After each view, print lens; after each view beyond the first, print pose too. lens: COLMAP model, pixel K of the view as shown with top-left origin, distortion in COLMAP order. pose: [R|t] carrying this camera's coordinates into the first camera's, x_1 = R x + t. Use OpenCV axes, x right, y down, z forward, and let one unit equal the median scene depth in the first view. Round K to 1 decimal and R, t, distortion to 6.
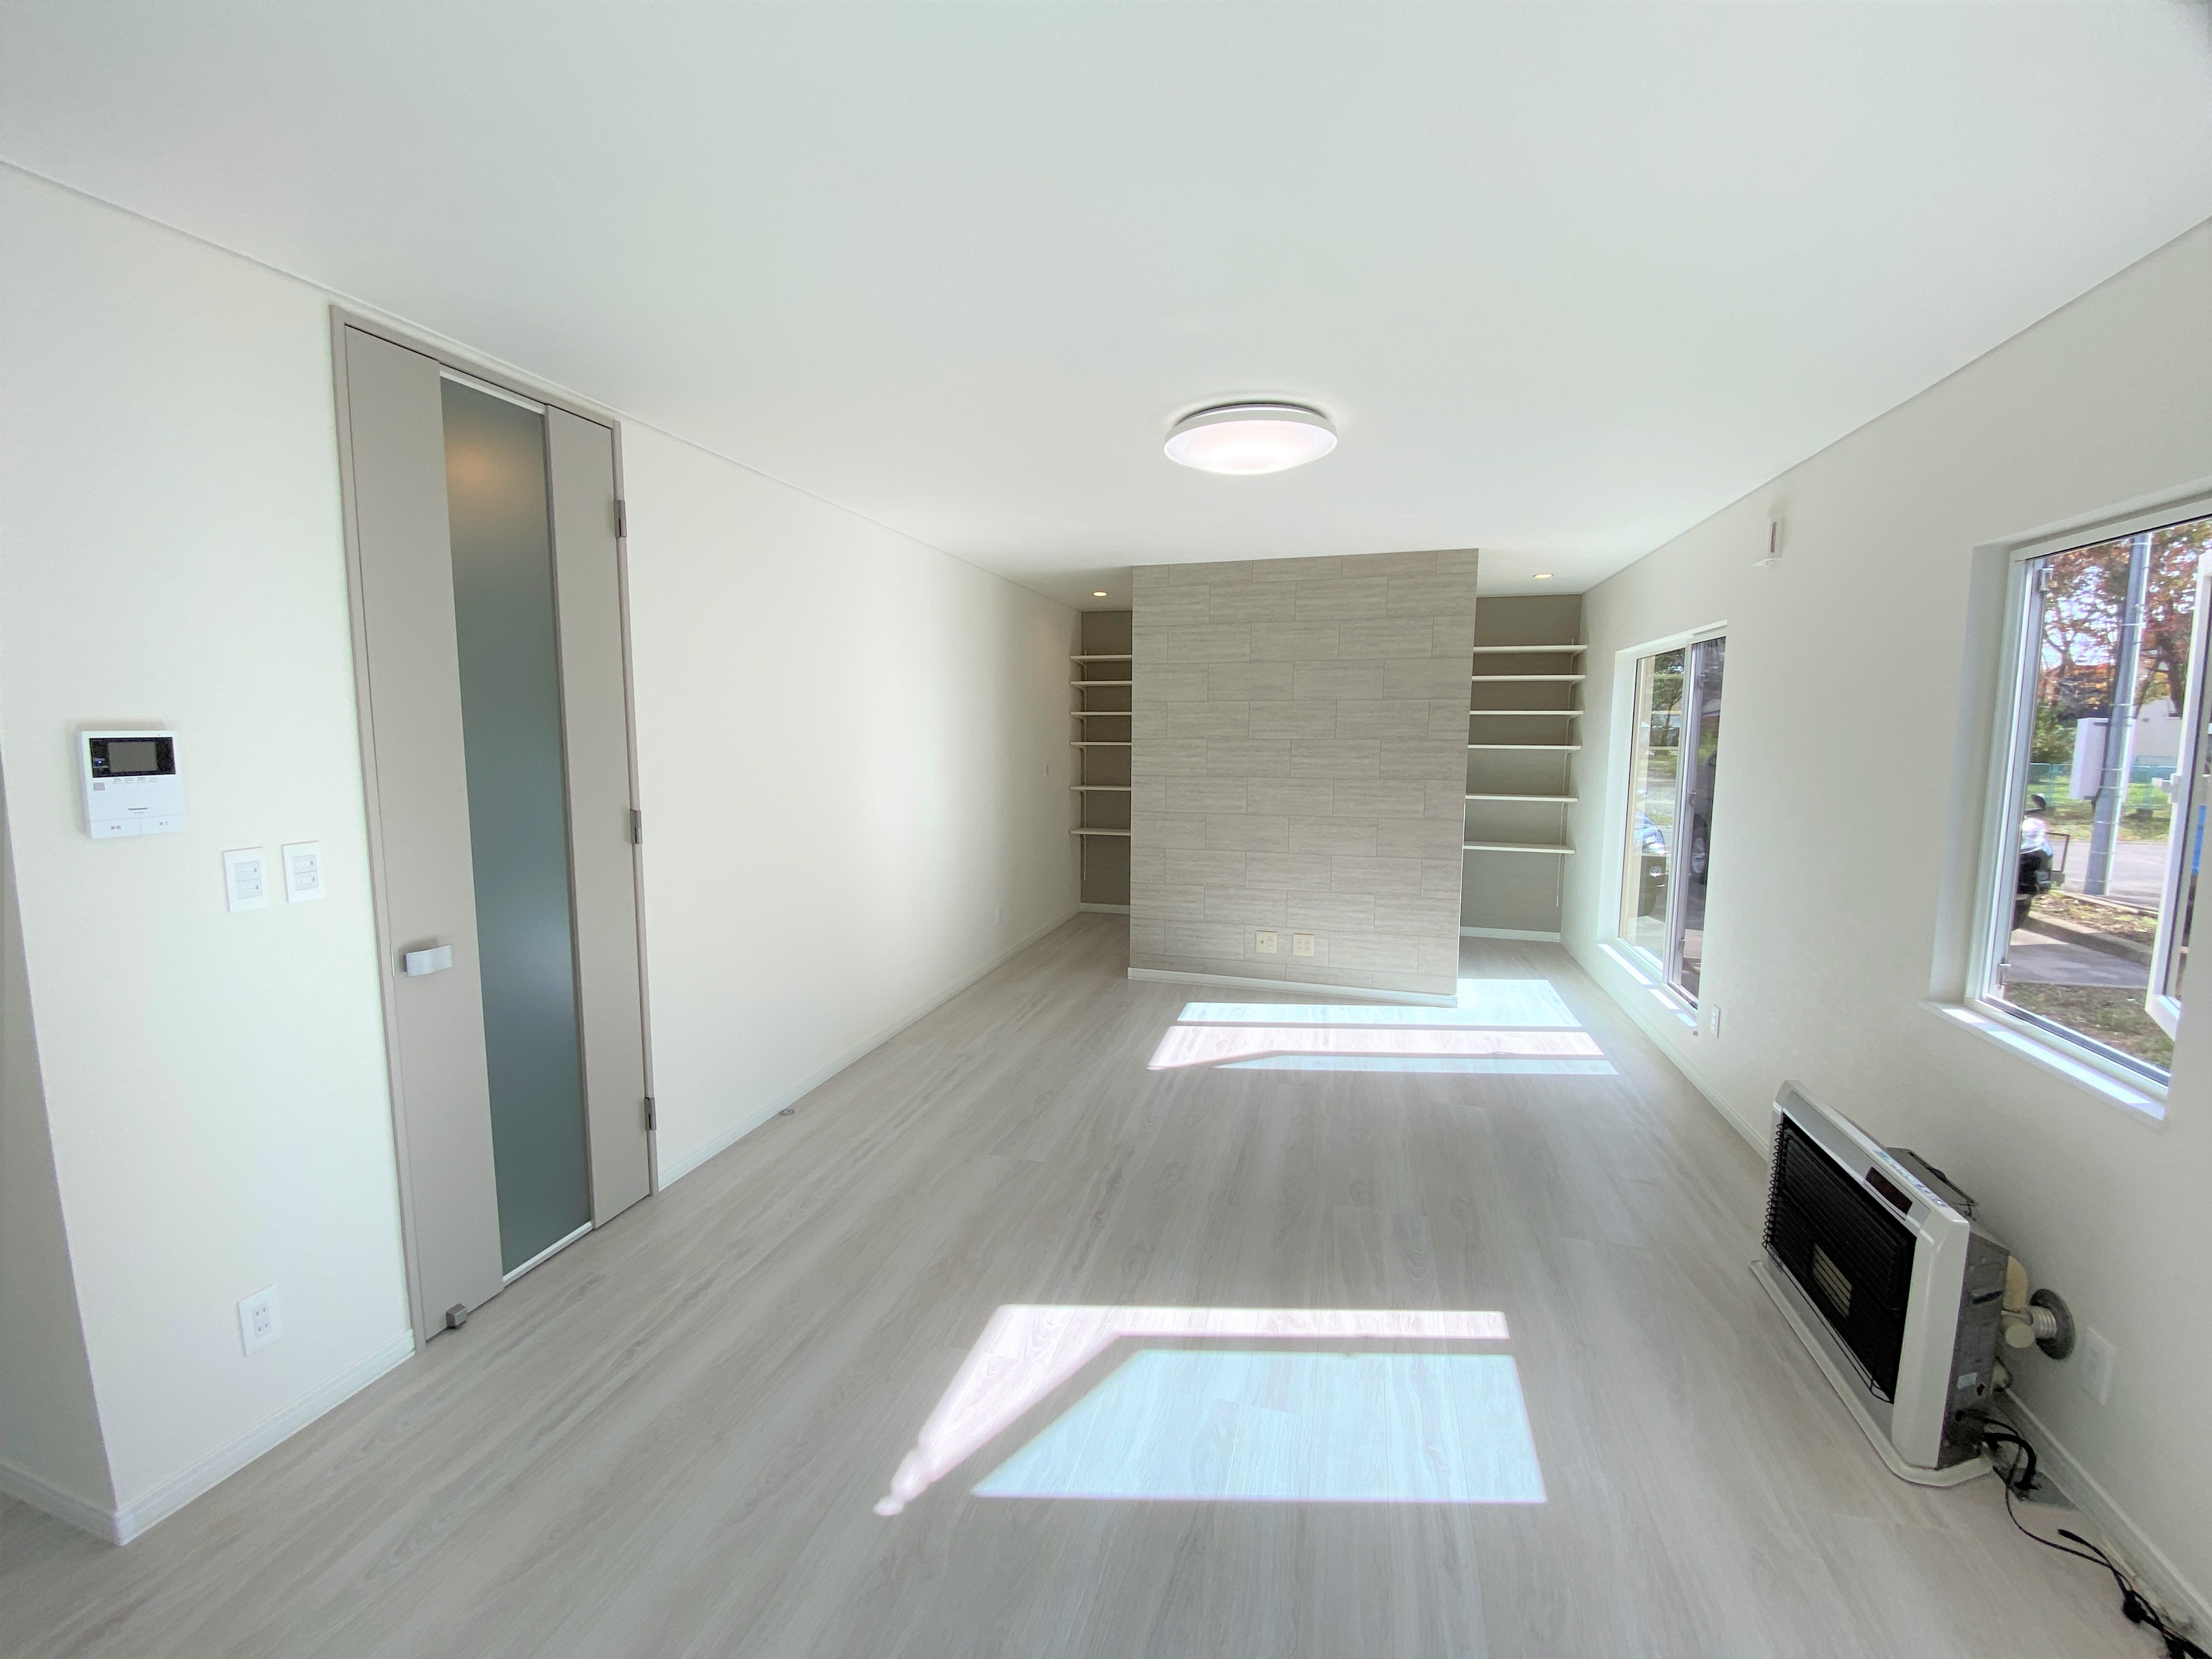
lens RADIAL K [[893.3, 0, 1106.8], [0, 893.3, 833.3], [0, 0, 1]] dist [0.000199, -0.000055]
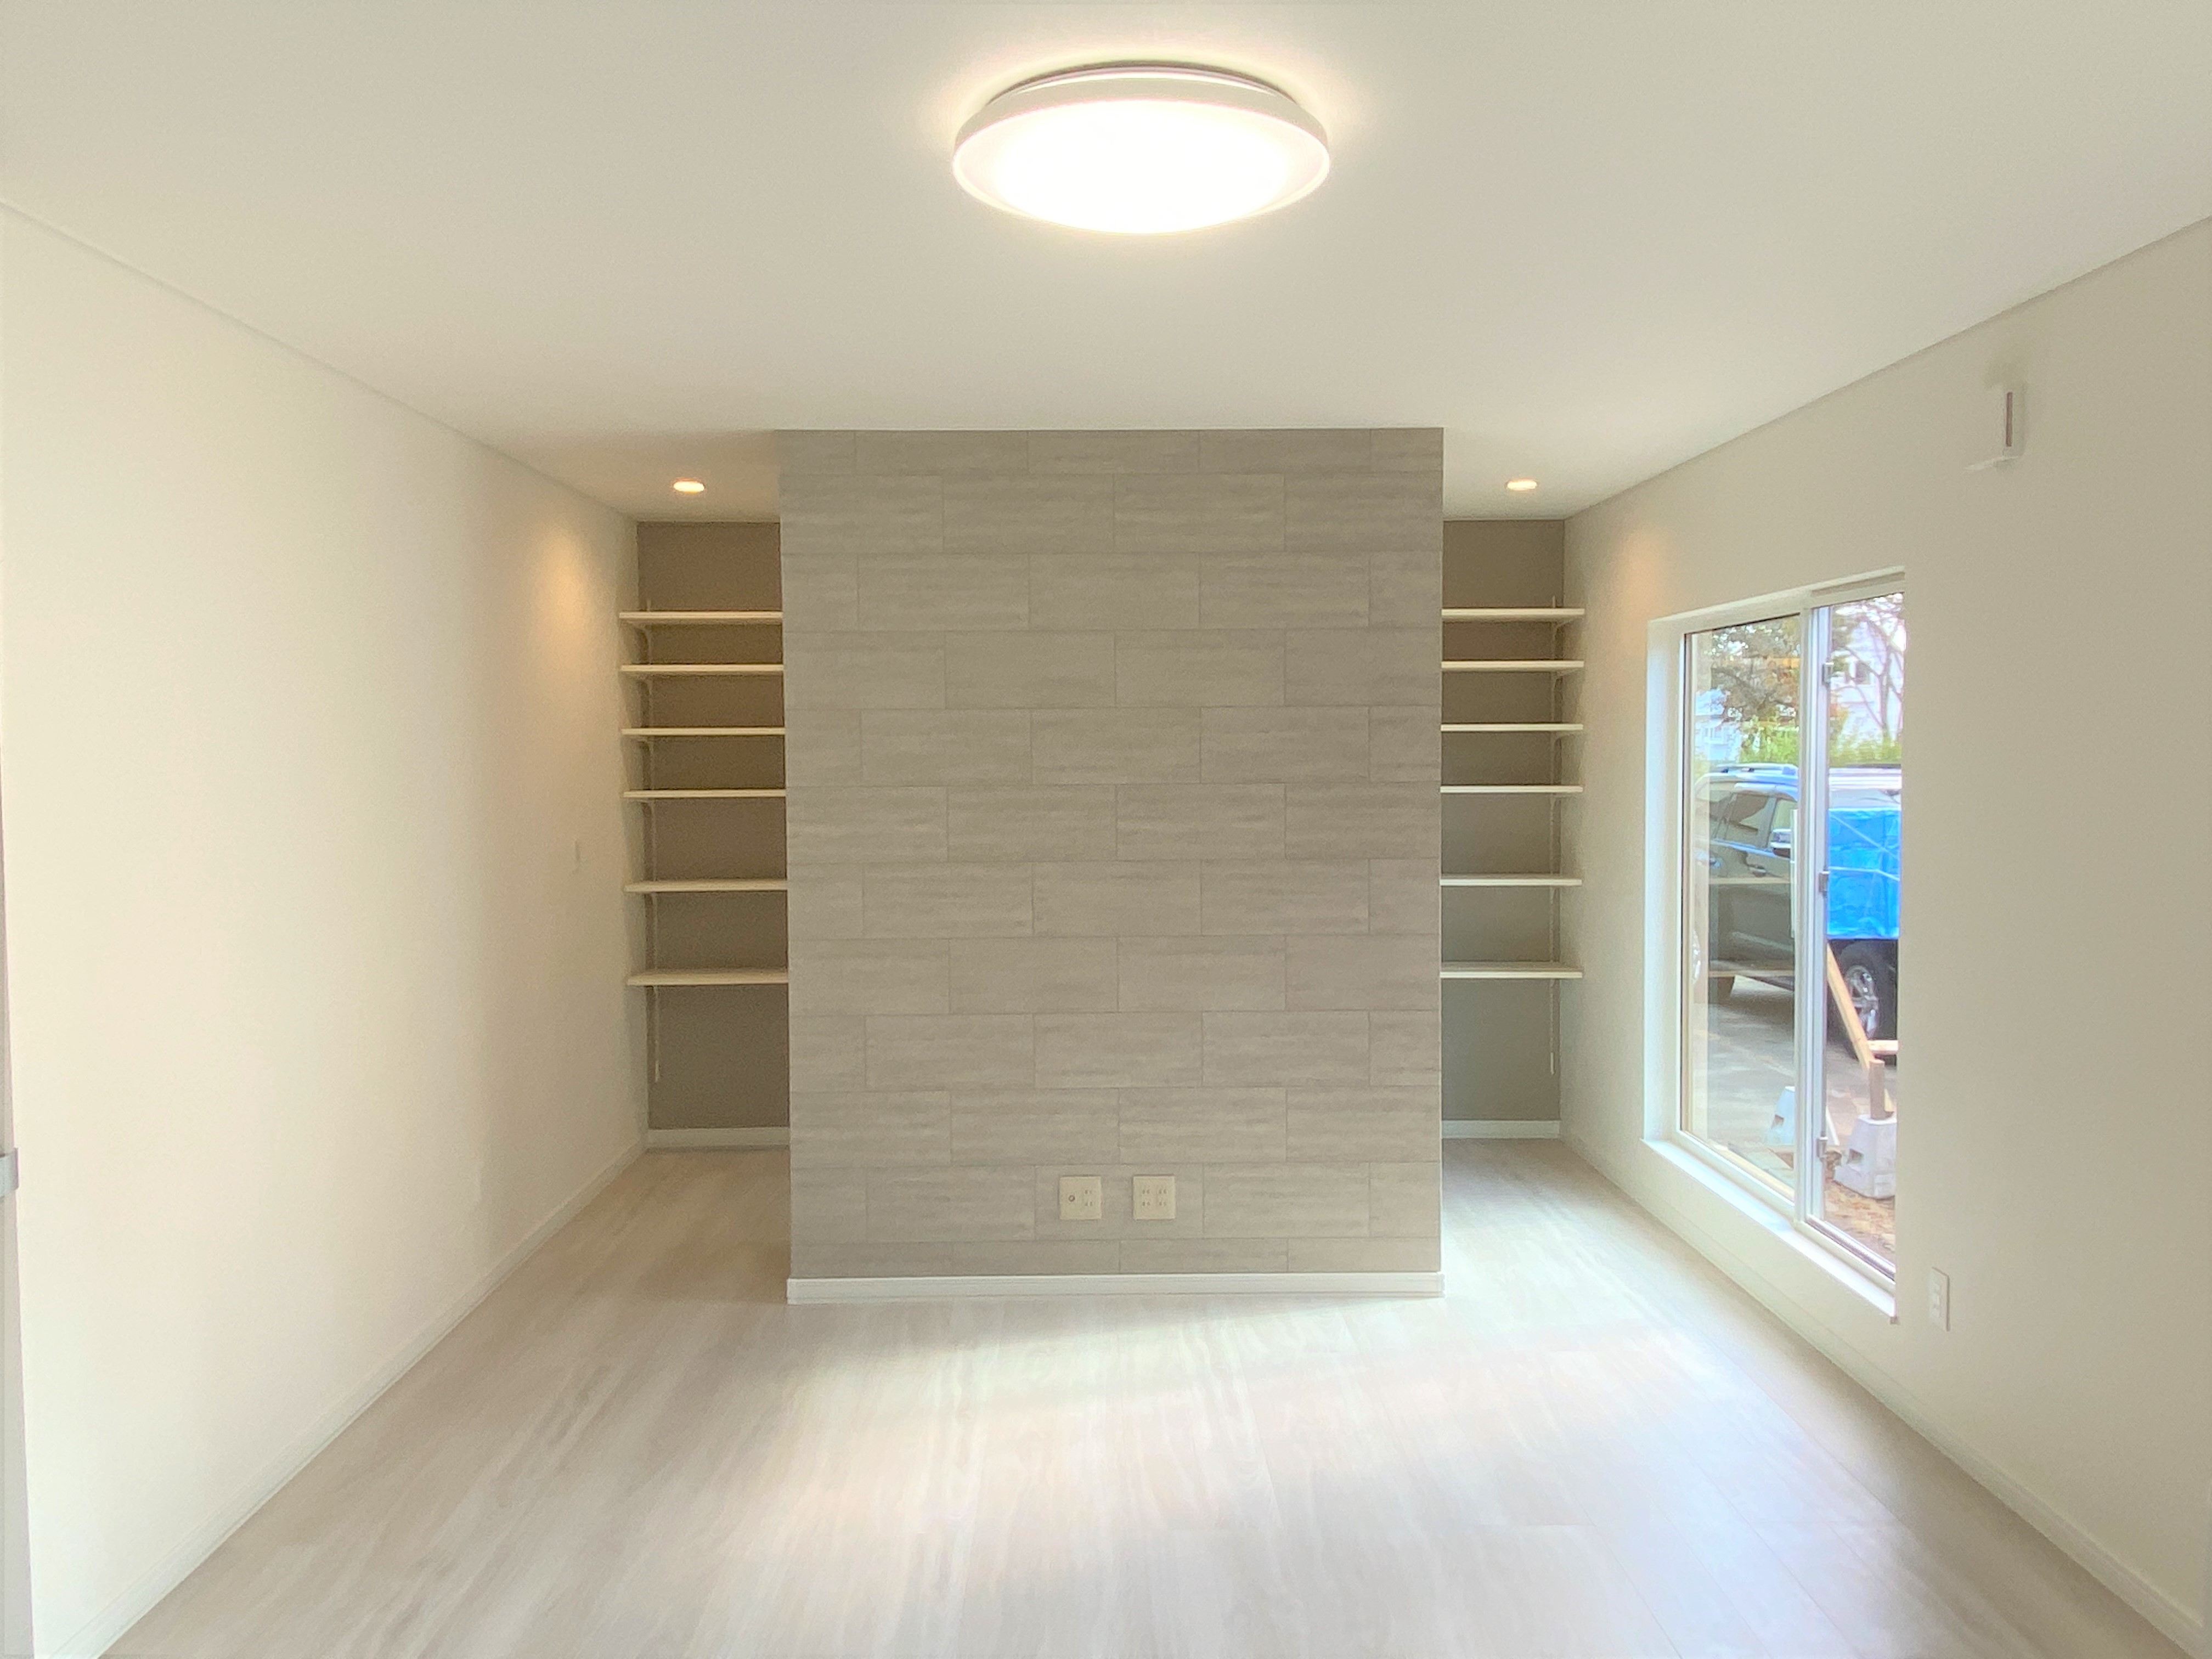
lens RADIAL K [[1611.3, 0, 1110.8], [0, 1611.3, 809.8], [0, 0, 1]] dist [0.033455, -0.017986]
pose [[0.953644, -0.019582, 0.300299, -0.067314], [0.042256, 0.996708, -0.069197, -0.028437], [-0.297956, 0.078678, 0.951332, 0.138772]]
